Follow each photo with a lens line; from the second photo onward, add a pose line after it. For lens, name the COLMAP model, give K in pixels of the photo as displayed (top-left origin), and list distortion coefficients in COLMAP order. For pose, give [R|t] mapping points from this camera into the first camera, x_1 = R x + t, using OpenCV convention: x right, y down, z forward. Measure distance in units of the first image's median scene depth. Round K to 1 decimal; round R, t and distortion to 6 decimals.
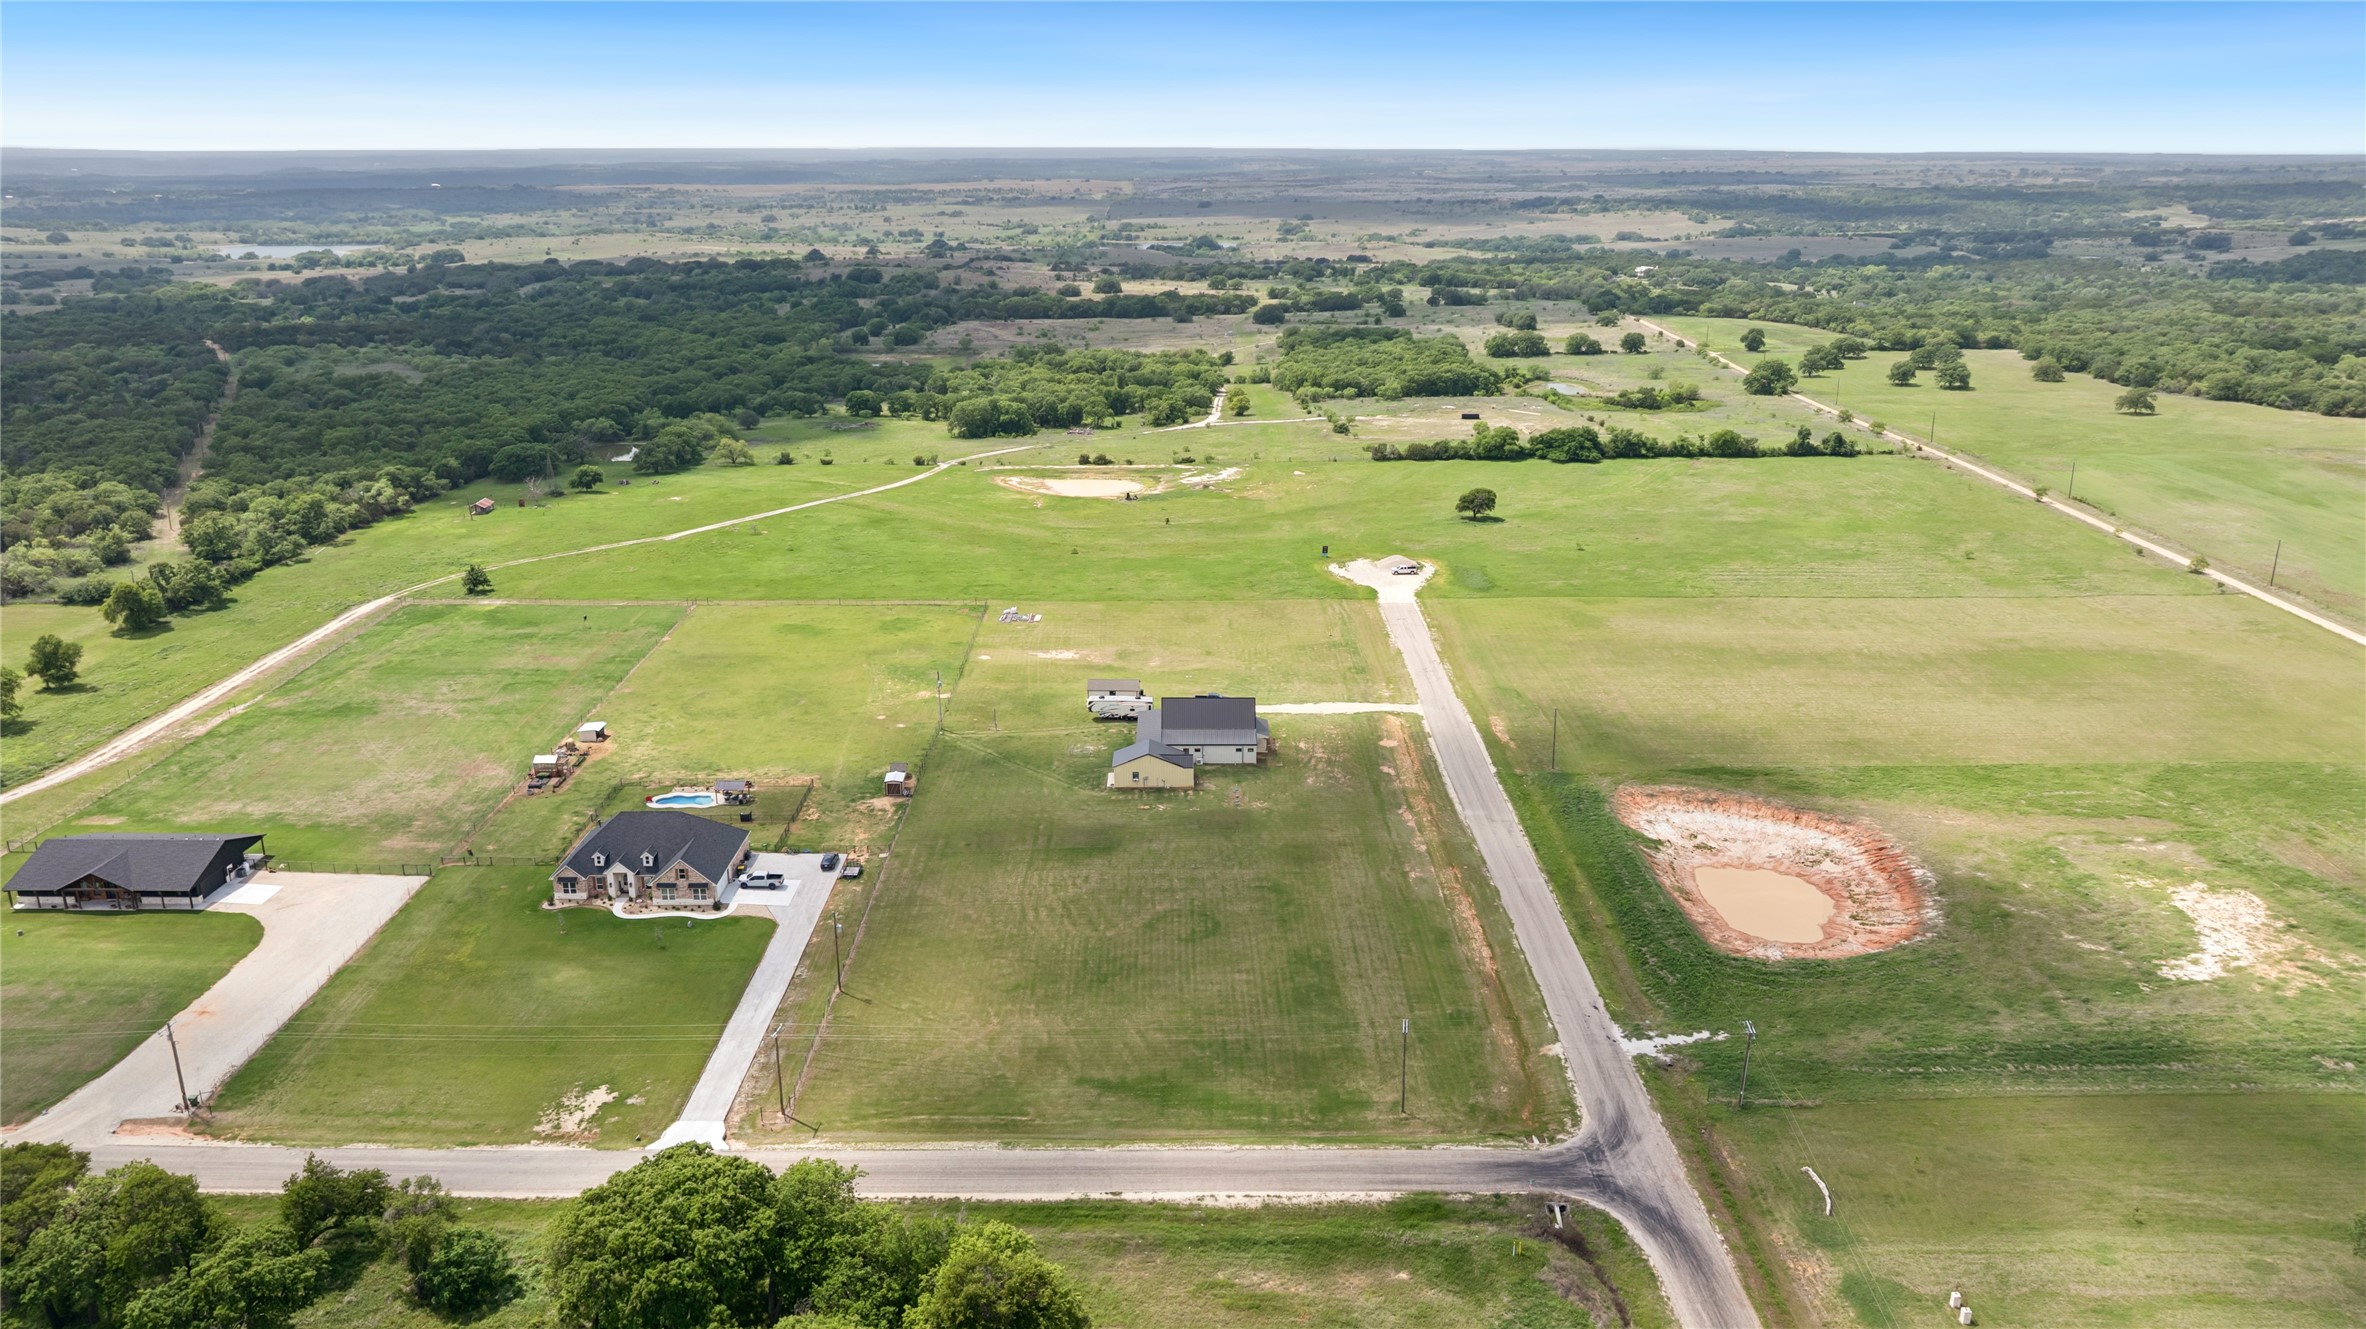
lens RADIAL K [[1679.0, 0, 1190.3], [0, 1679.0, 599.2], [0, 0, 1]] dist [-0.009232, -0.031005]
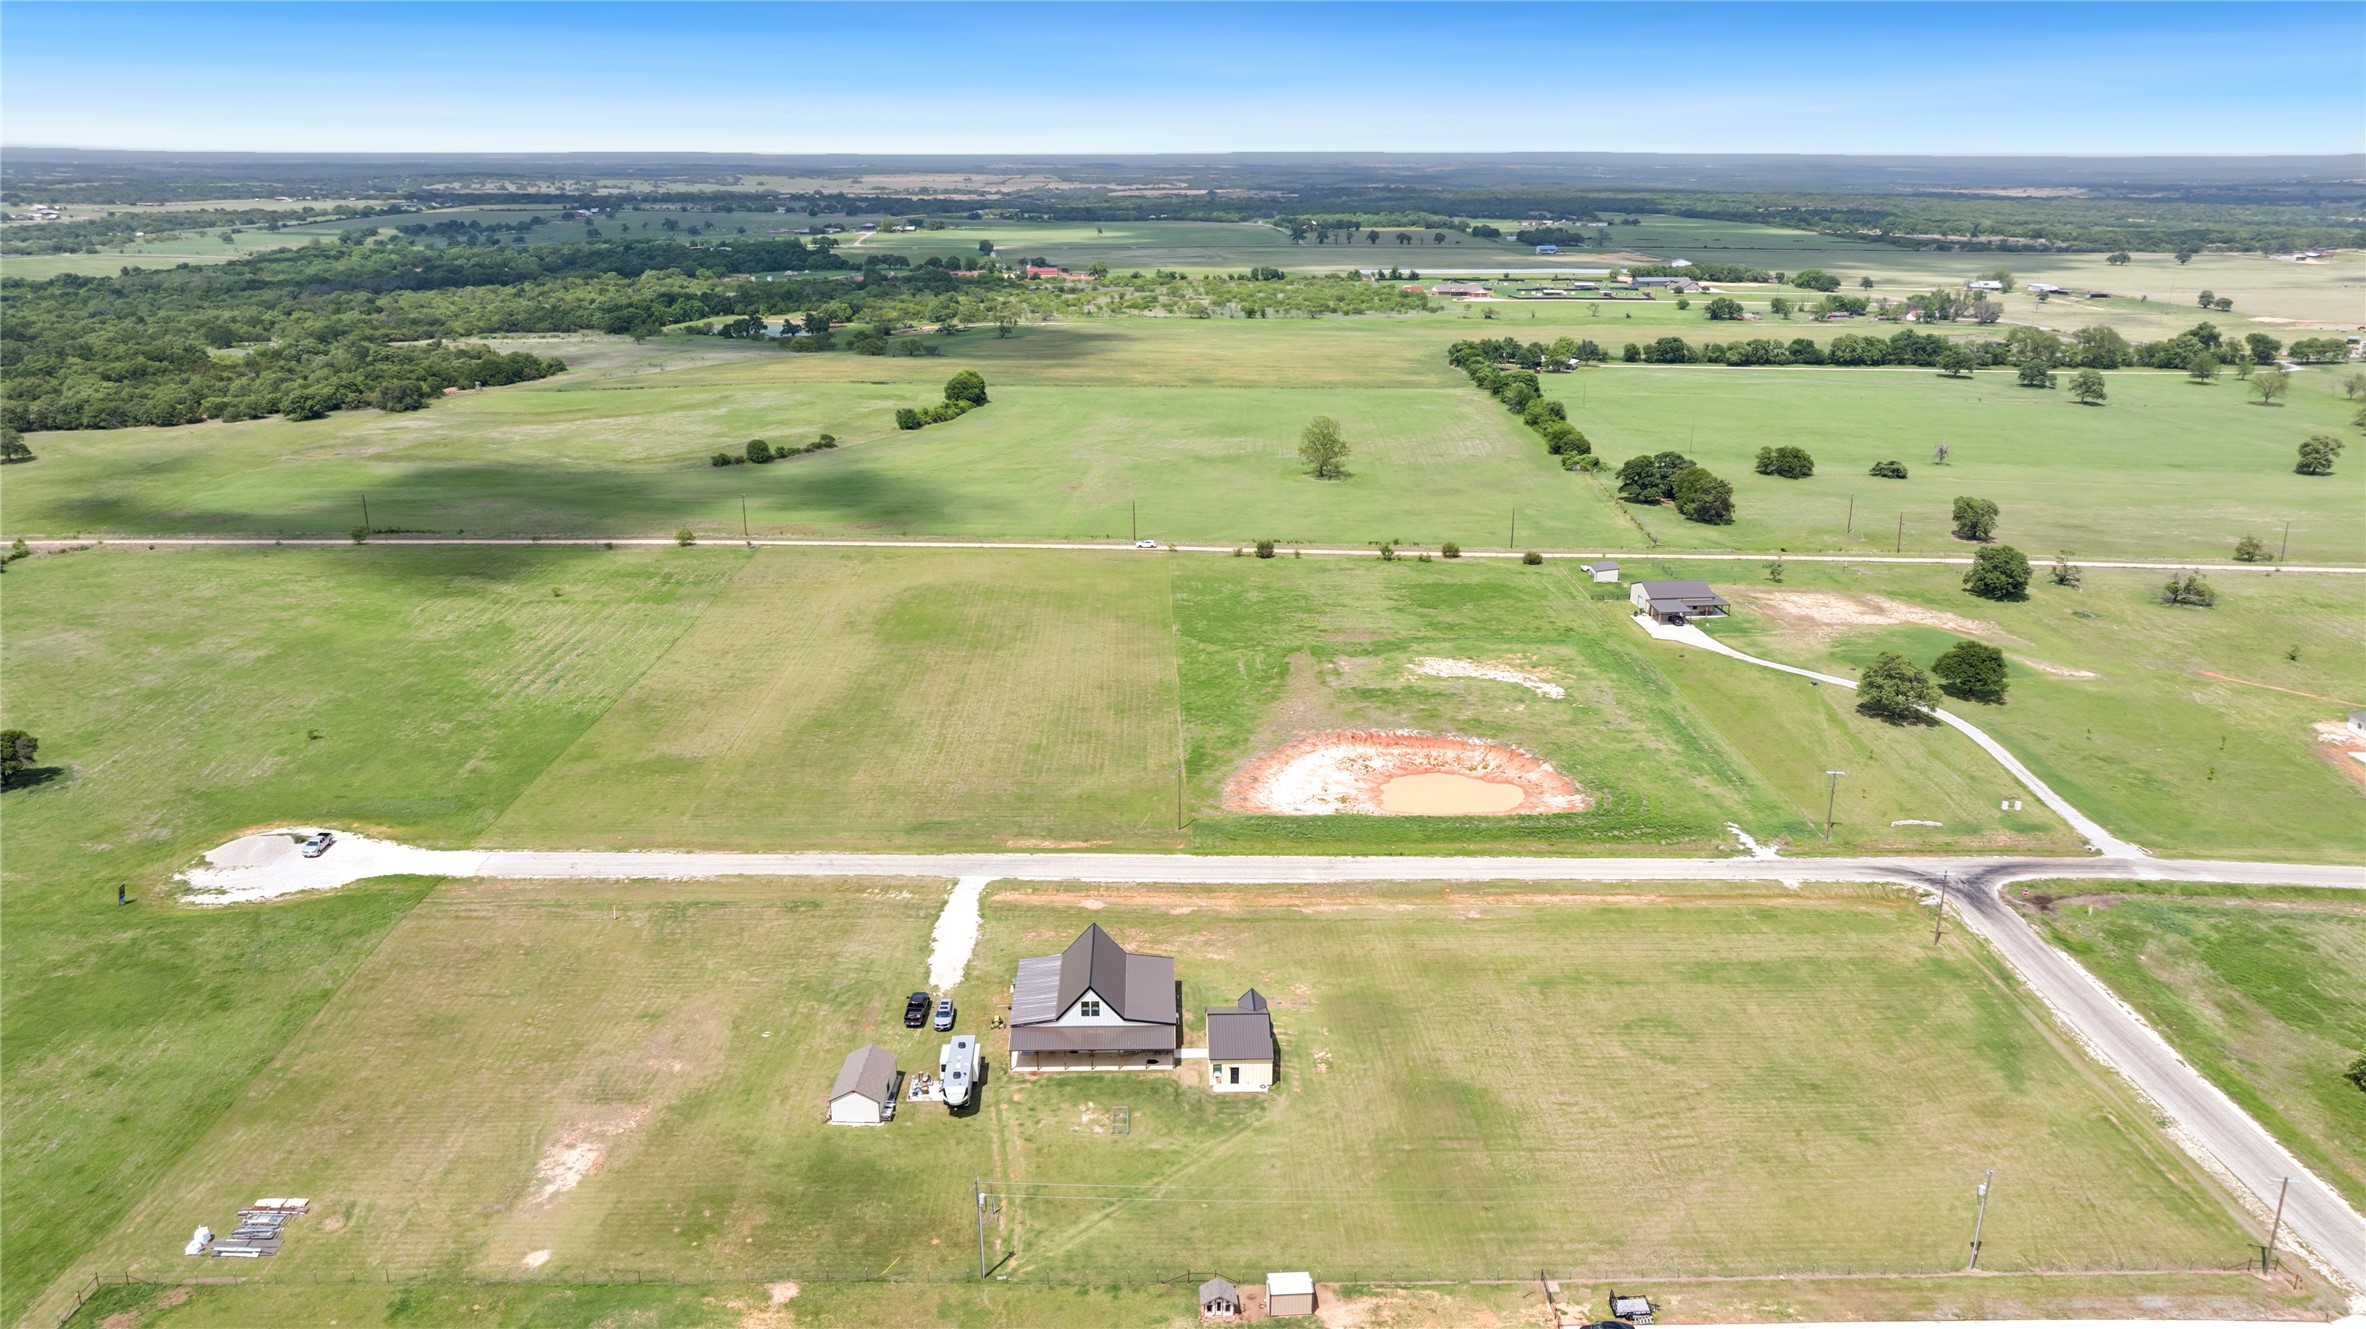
lens RADIAL K [[1679.0, 0, 1190.3], [0, 1679.0, 599.2], [0, 0, 1]] dist [-0.009232, -0.031005]
pose [[-0.022829, -0.261018, 0.965064, -0.587928], [0.259340, 0.930725, 0.257865, -0.232161], [-0.965516, 0.256167, 0.046445, 0.850743]]
